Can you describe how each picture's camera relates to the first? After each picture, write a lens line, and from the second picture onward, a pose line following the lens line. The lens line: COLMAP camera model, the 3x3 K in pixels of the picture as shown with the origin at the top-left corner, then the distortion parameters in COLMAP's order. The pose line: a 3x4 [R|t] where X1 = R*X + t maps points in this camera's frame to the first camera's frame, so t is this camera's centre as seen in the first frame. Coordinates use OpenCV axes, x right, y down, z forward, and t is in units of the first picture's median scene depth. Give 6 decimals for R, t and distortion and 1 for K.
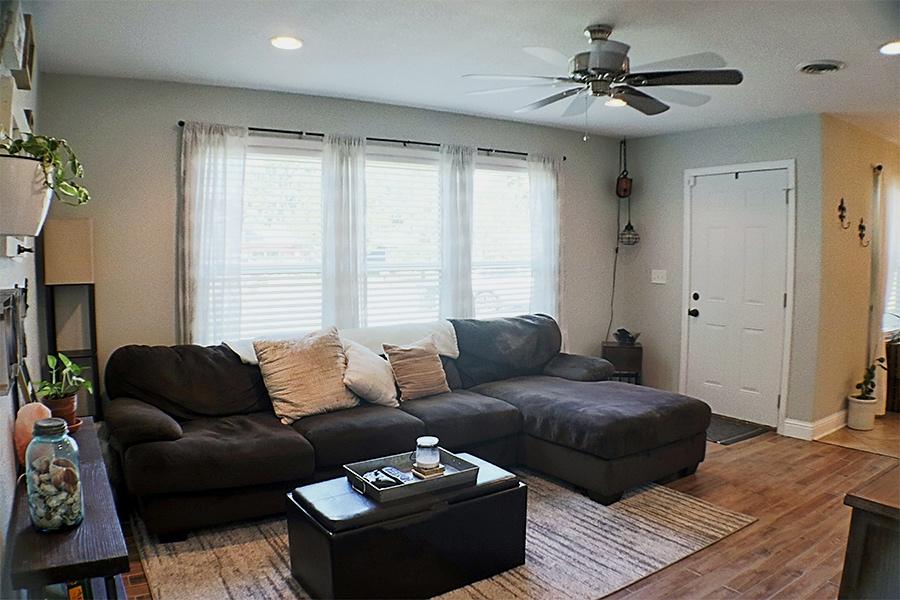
lens RADIAL K [[640.9, 0, 450.0], [0, 640.9, 300.0], [0, 0, 1]] dist [-0.221238, 0.068197]
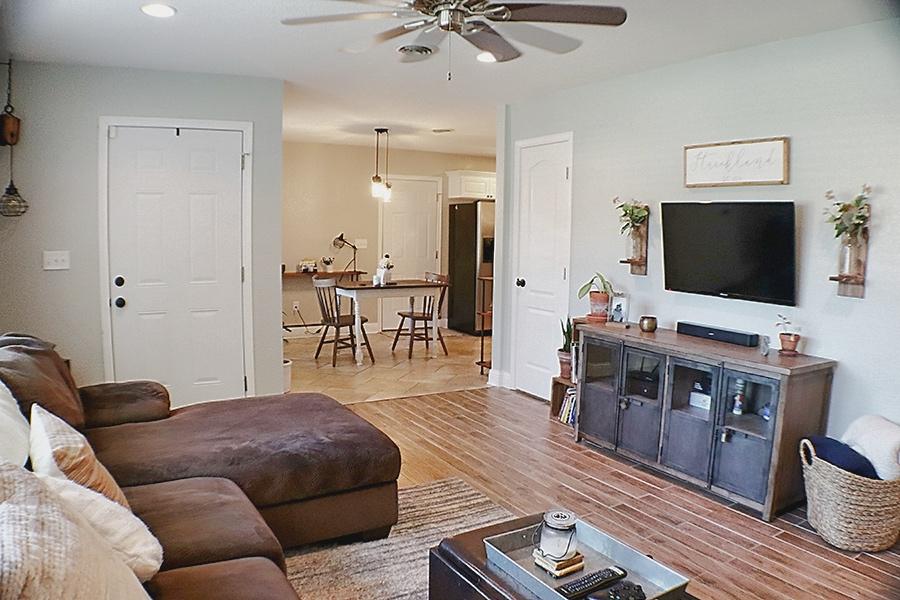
lens RADIAL K [[640.9, 0, 450.0], [0, 640.9, 300.0], [0, 0, 1]] dist [-0.221238, 0.068197]
pose [[0.062385, -0.112127, 0.991734, -0.389443], [0.062177, 0.992176, 0.108266, -0.045834], [-0.996114, 0.054908, 0.068868, 0.633360]]
